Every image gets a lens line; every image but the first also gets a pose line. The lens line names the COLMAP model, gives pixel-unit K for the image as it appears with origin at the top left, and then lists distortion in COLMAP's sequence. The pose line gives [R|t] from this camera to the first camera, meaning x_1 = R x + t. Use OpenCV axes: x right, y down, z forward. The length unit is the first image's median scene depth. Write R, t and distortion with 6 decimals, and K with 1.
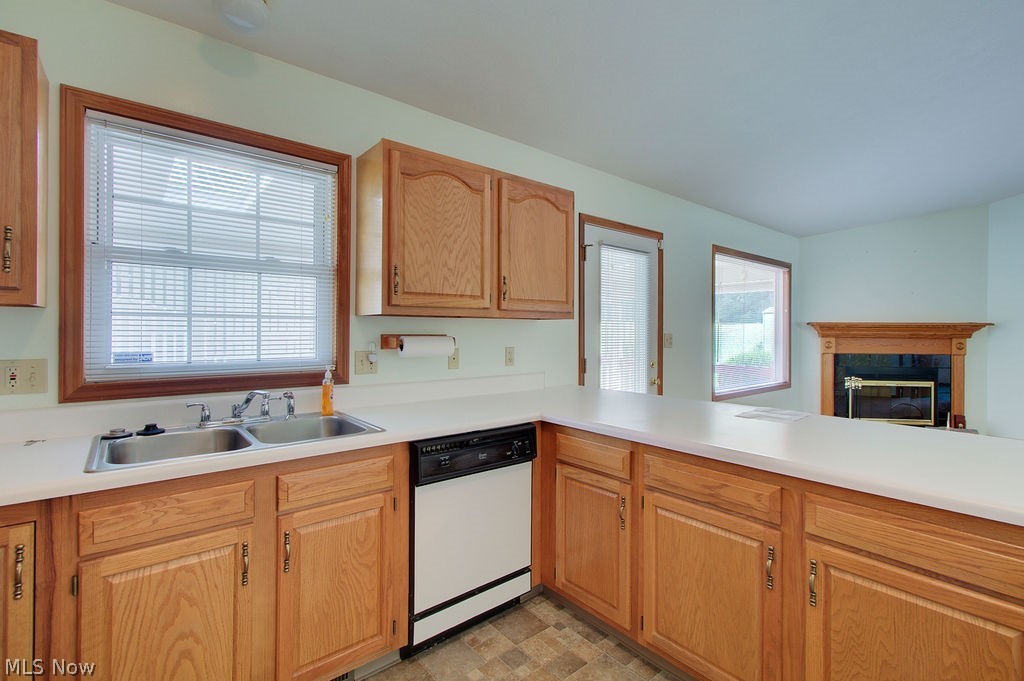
lens RADIAL K [[471.4, 0, 508.3], [0, 471.4, 328.4], [0, 0, 1]] dist [-0.001007, 0.005119]
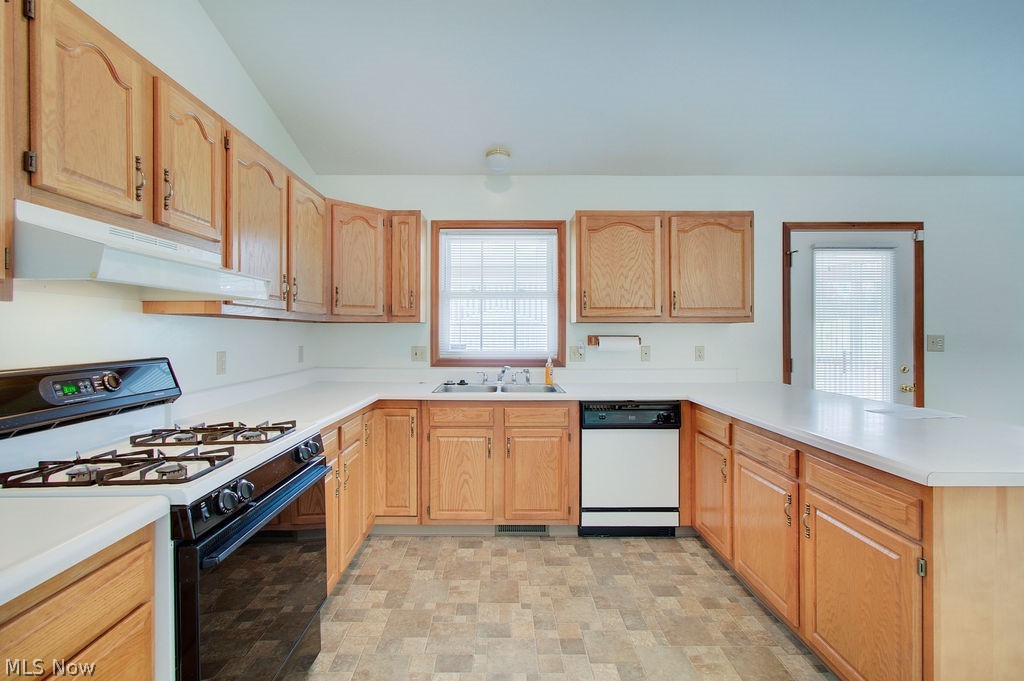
lens RADIAL K [[471.4, 0, 503.1], [0, 471.4, 332.6], [0, 0, 1]] dist [-0.001007, 0.005119]
pose [[0.775160, -0.005677, -0.631740, 0.569519], [0.006288, 0.999979, -0.001271, 0.003789], [0.631734, -0.002987, 0.775180, -0.395694]]
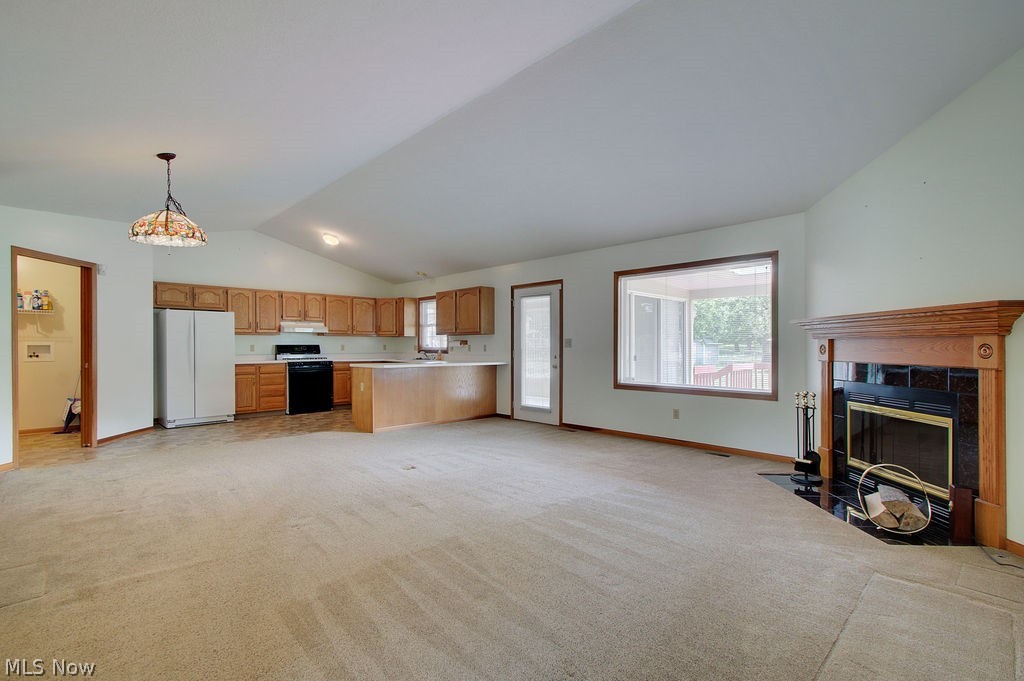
lens RADIAL K [[471.4, 0, 494.3], [0, 471.4, 347.6], [0, 0, 1]] dist [-0.001007, 0.005119]
pose [[0.059290, -0.002631, -0.998237, 4.117786], [0.004979, 0.999985, -0.002339, 0.093954], [0.998228, -0.004832, 0.059302, 1.349522]]
